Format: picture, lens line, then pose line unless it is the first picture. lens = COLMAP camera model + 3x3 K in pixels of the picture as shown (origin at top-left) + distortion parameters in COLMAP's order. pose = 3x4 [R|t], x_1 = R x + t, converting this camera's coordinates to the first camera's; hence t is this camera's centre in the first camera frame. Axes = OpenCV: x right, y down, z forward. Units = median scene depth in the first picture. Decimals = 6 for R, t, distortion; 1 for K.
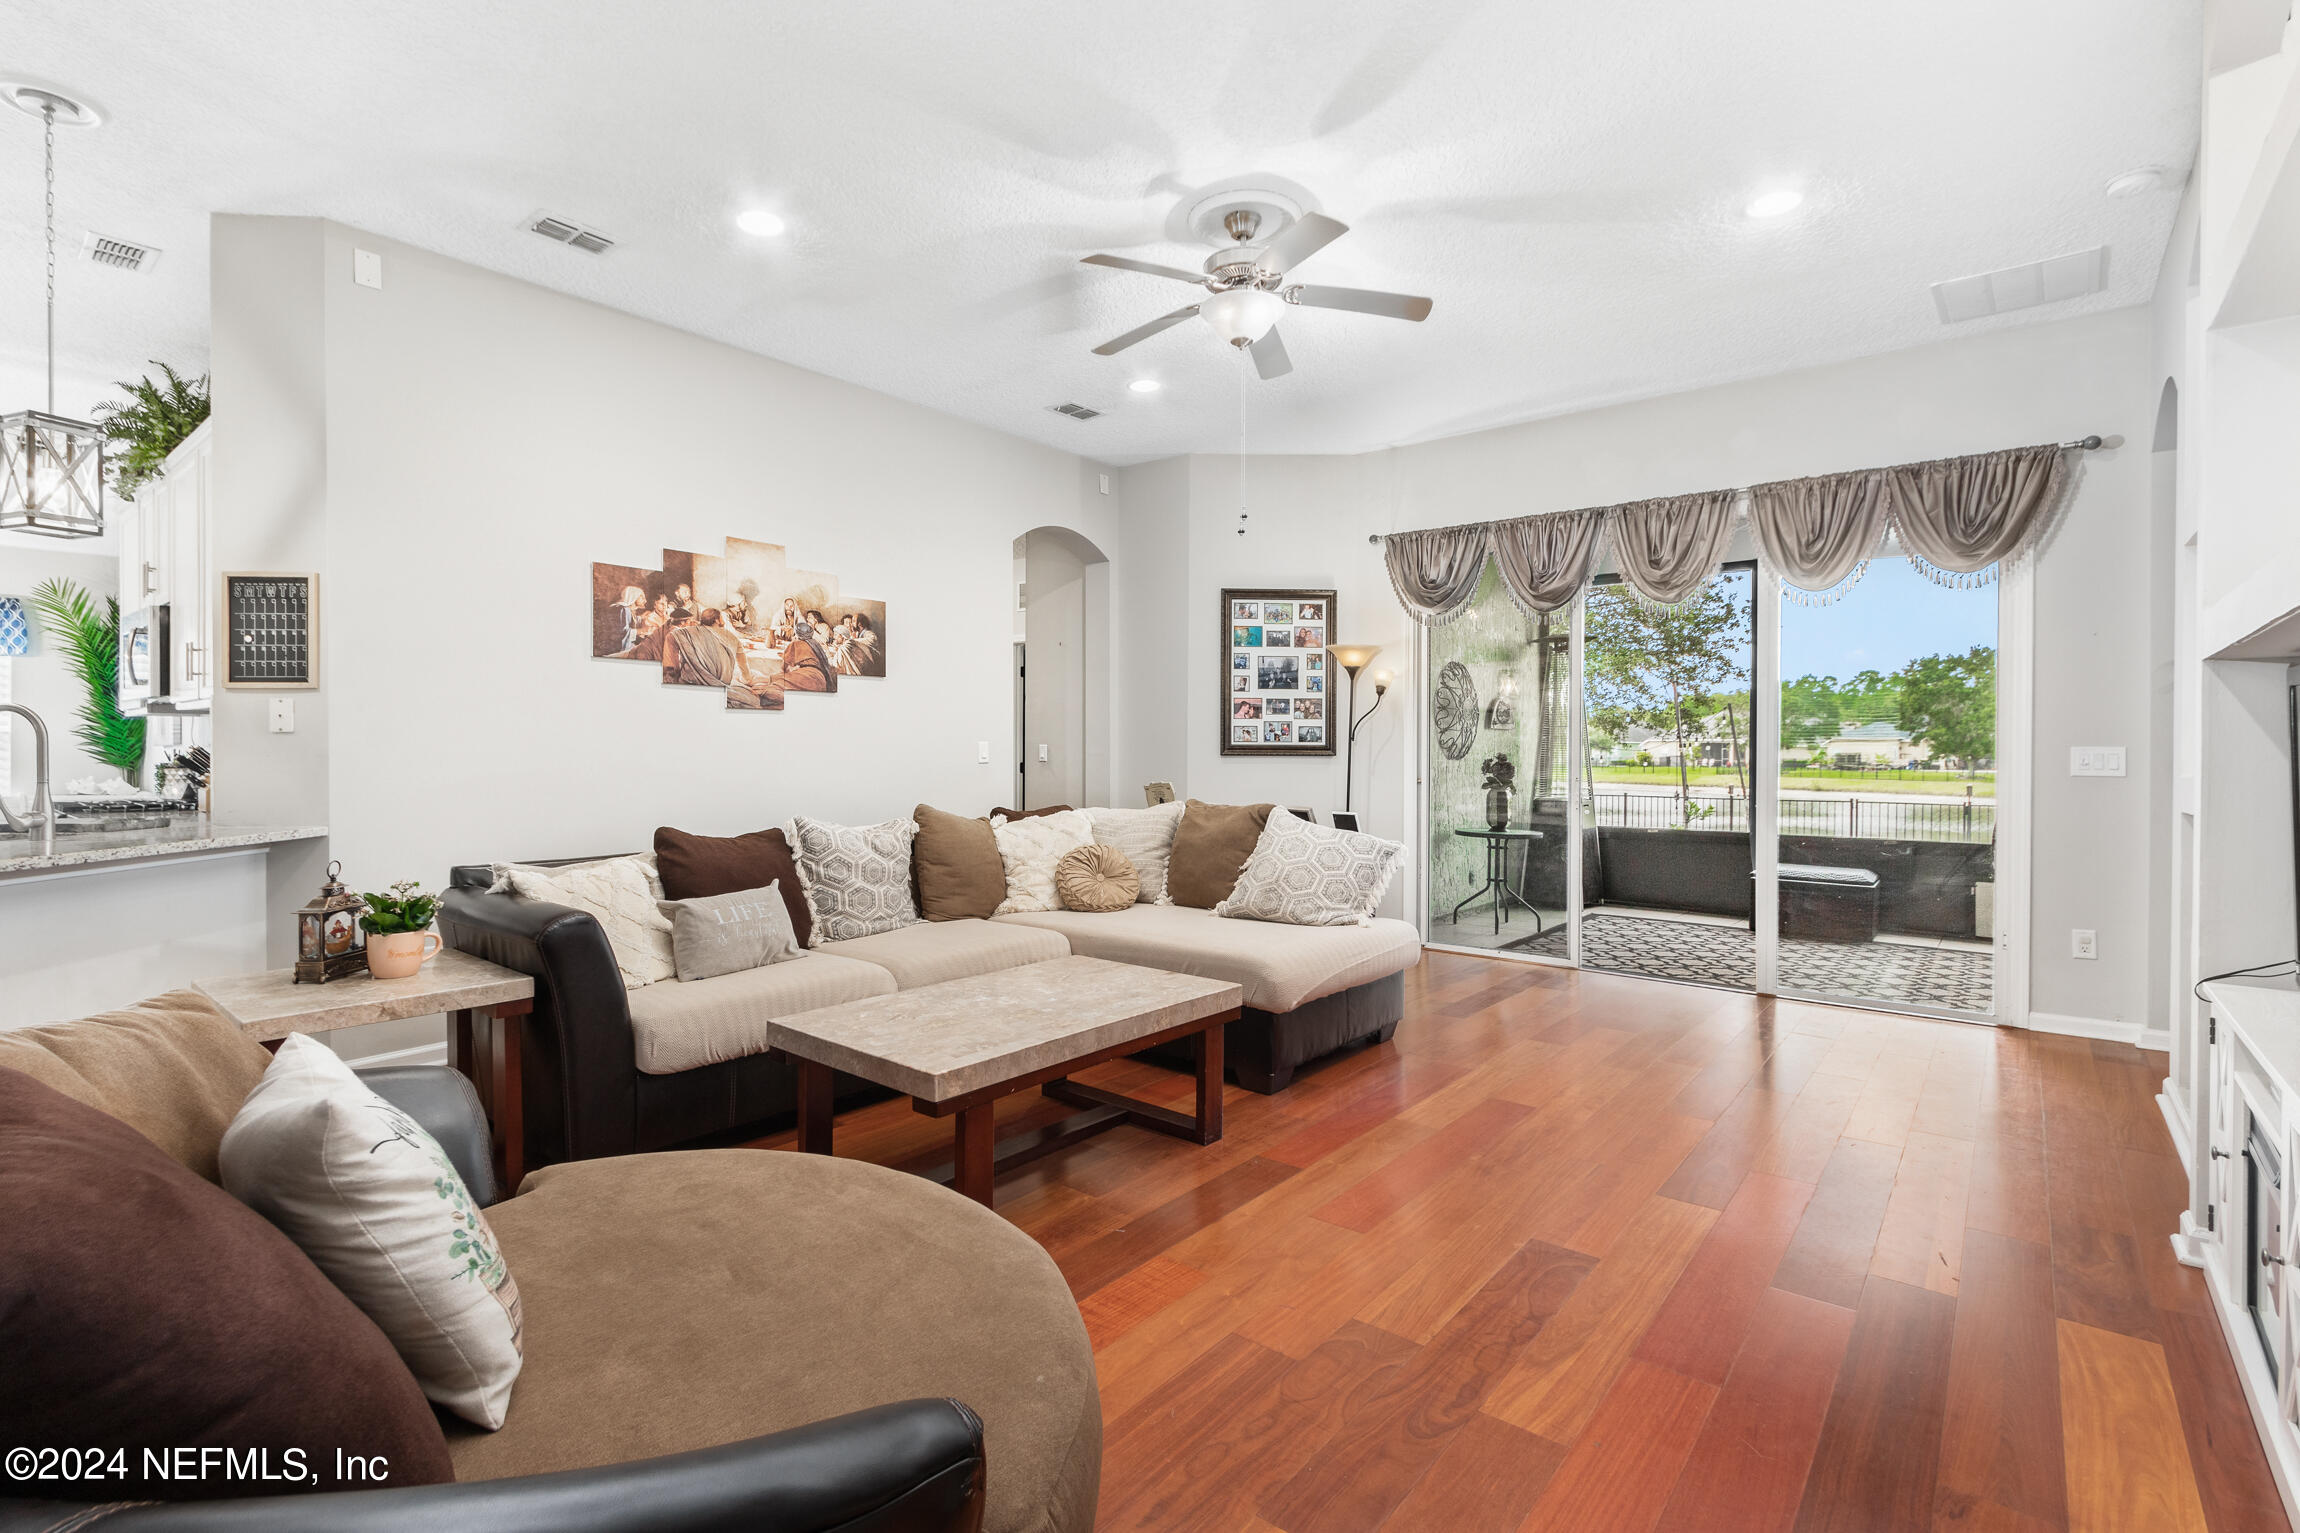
lens RADIAL K [[1070.1, 0, 1137.0], [0, 1070.1, 758.0], [0, 0, 1]] dist [0.003238, 0.000609]
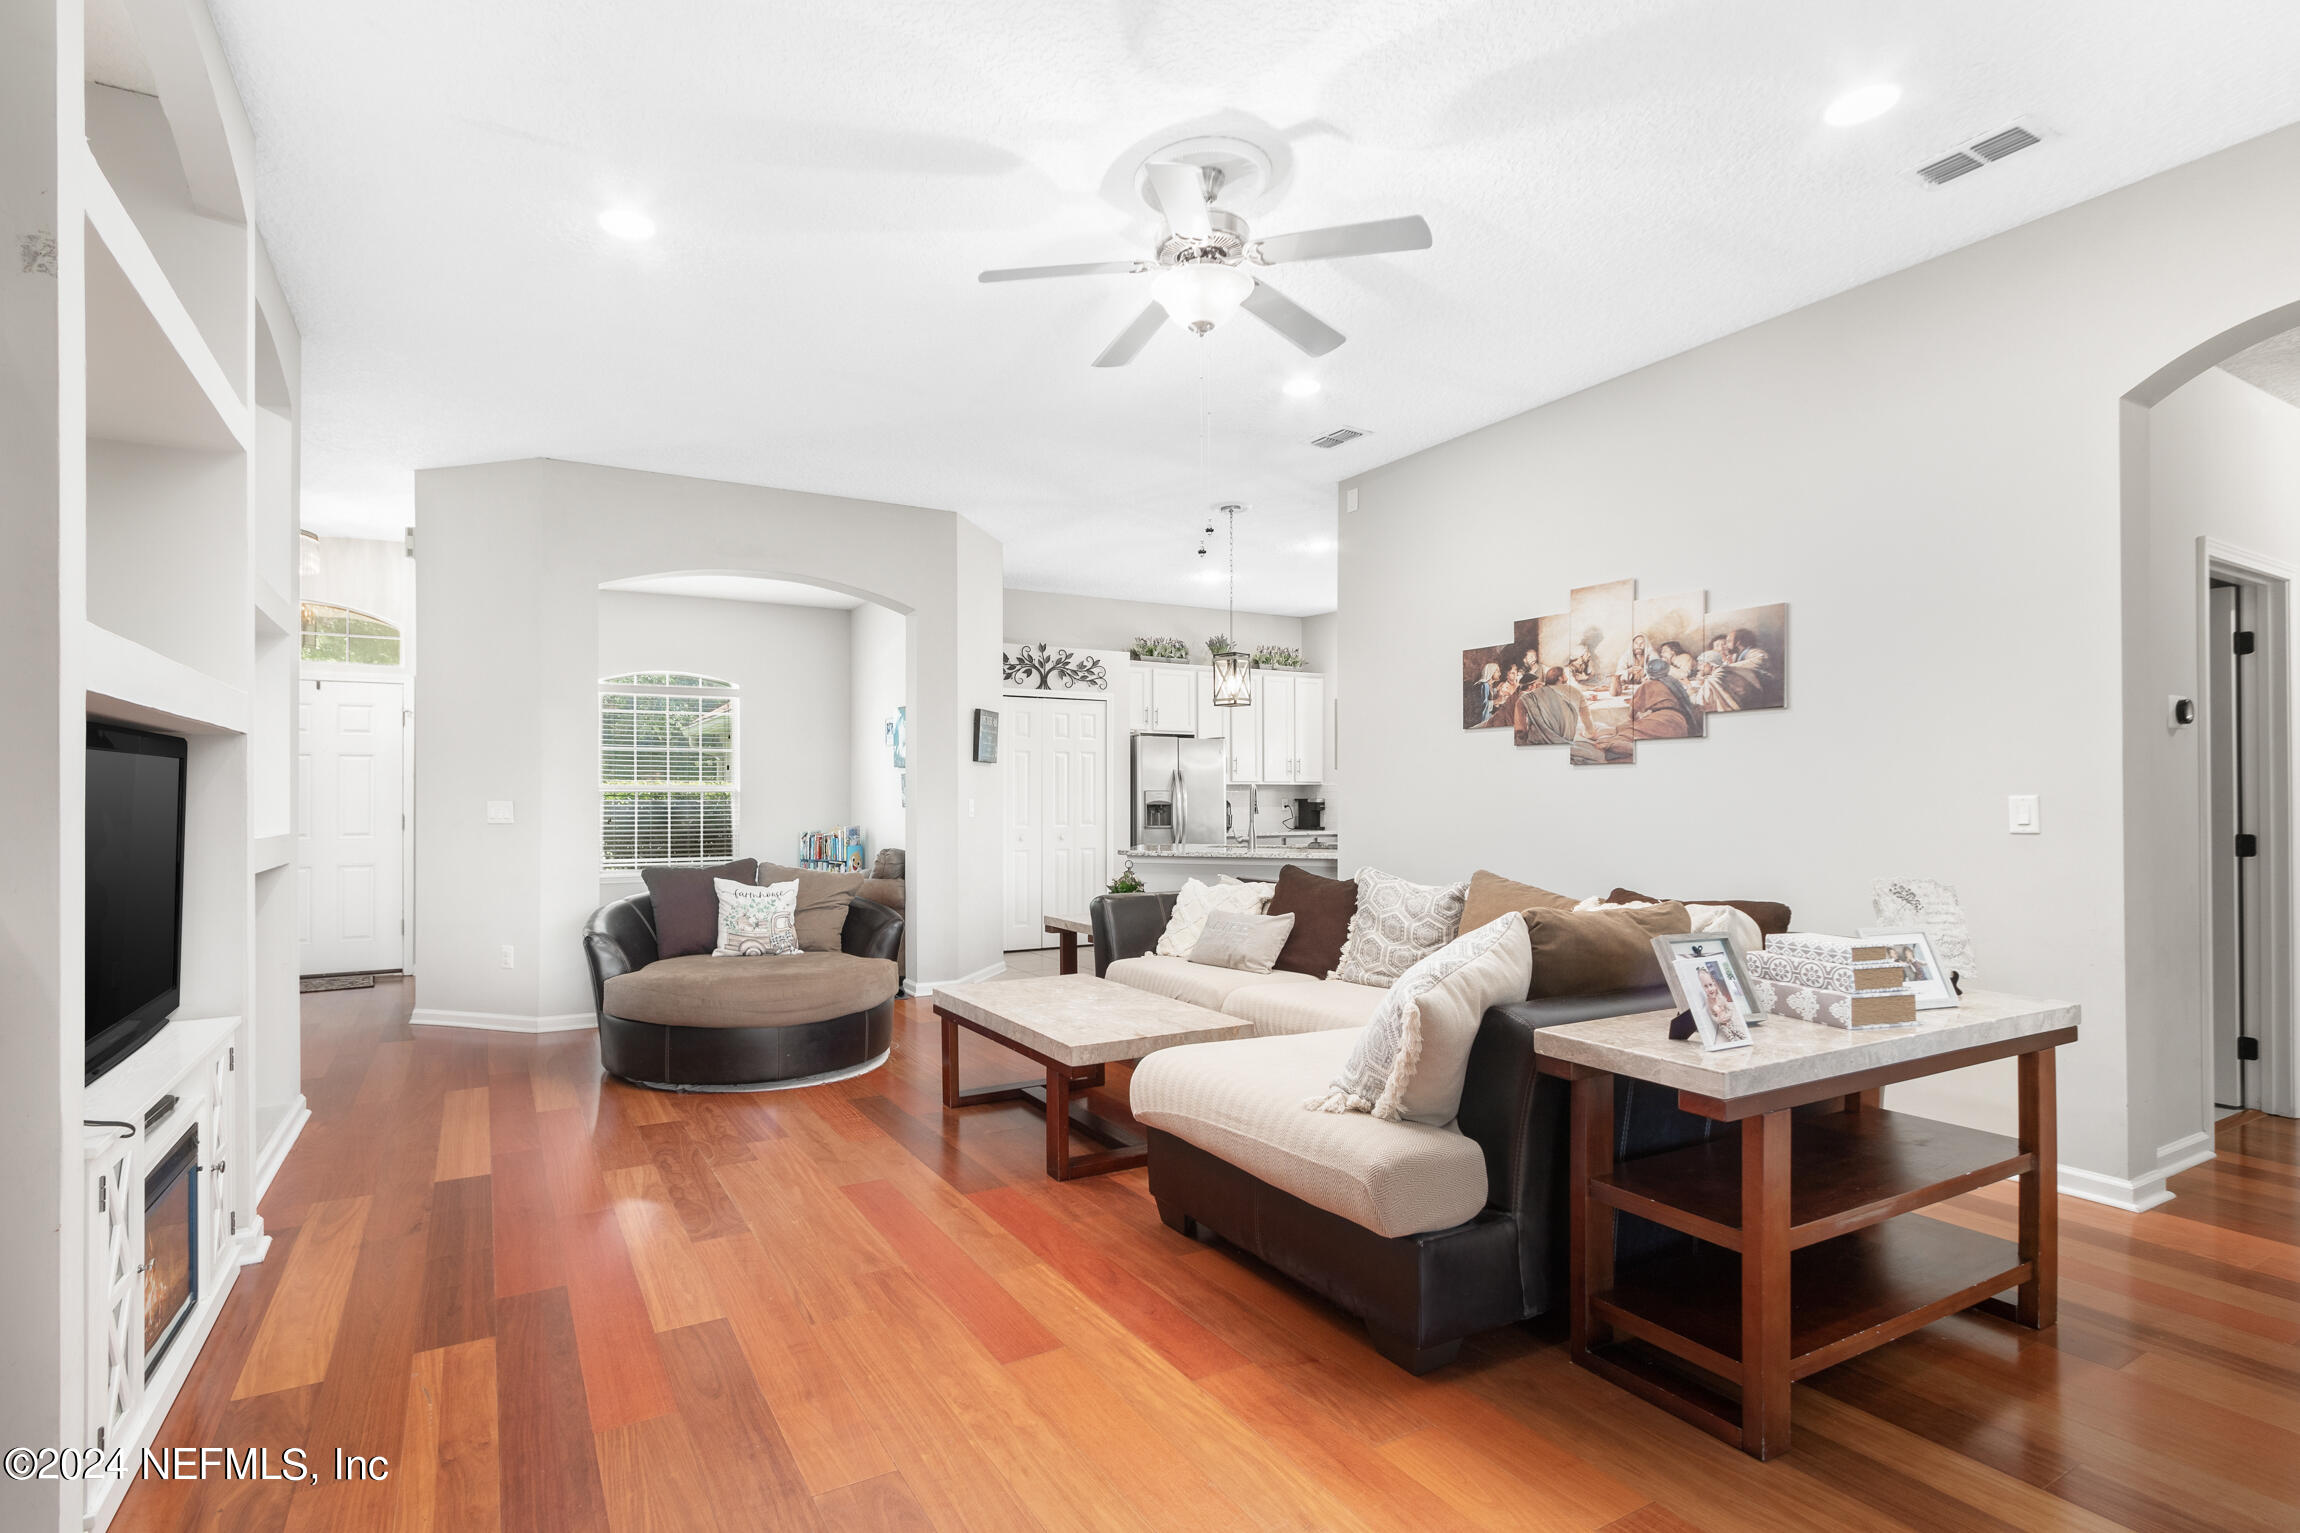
lens RADIAL K [[1070.1, 0, 1041.9], [0, 1070.1, 795.4], [0, 0, 1]] dist [0.003238, 0.000609]
pose [[-0.388501, -0.005246, -0.921433, 0.699000], [-0.006985, 0.999972, -0.002748, -0.012461], [0.921422, 0.005369, -0.388527, 0.923335]]
